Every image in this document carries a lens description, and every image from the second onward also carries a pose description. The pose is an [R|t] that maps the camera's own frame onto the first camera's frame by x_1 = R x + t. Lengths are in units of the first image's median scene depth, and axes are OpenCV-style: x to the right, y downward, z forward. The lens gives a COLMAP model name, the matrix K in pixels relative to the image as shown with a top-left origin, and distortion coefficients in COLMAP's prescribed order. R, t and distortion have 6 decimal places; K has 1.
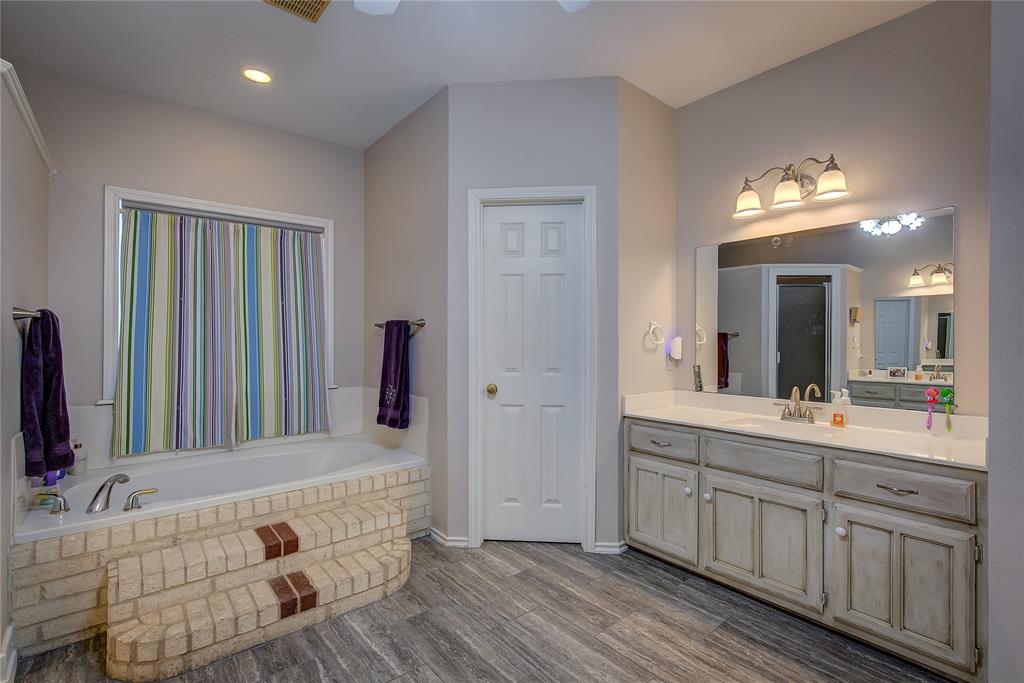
lens RADIAL K [[461.6, 0, 519.5], [0, 461.6, 338.5], [0, 0, 1]] dist [-0.000453, -0.000508]
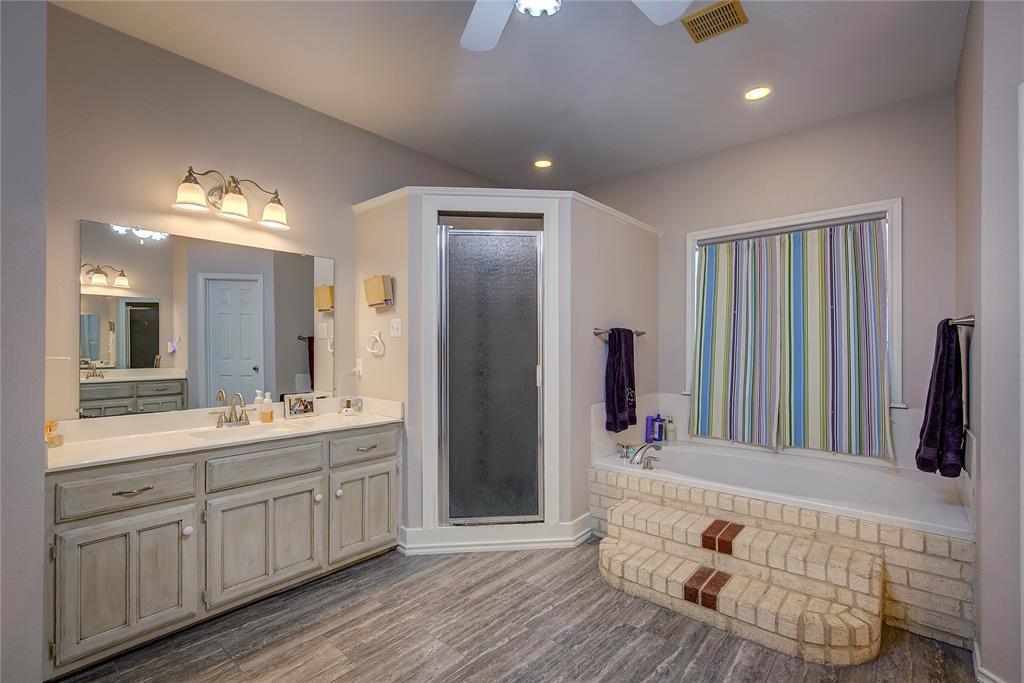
lens RADIAL K [[461.6, 0, 535.2], [0, 461.6, 343.9], [0, 0, 1]] dist [-0.000453, -0.000508]
pose [[0.185410, -0.006125, -0.982642, 0.408737], [0.001587, 0.999981, -0.005934, 0.001134], [0.982660, -0.000460, 0.185417, 0.357147]]
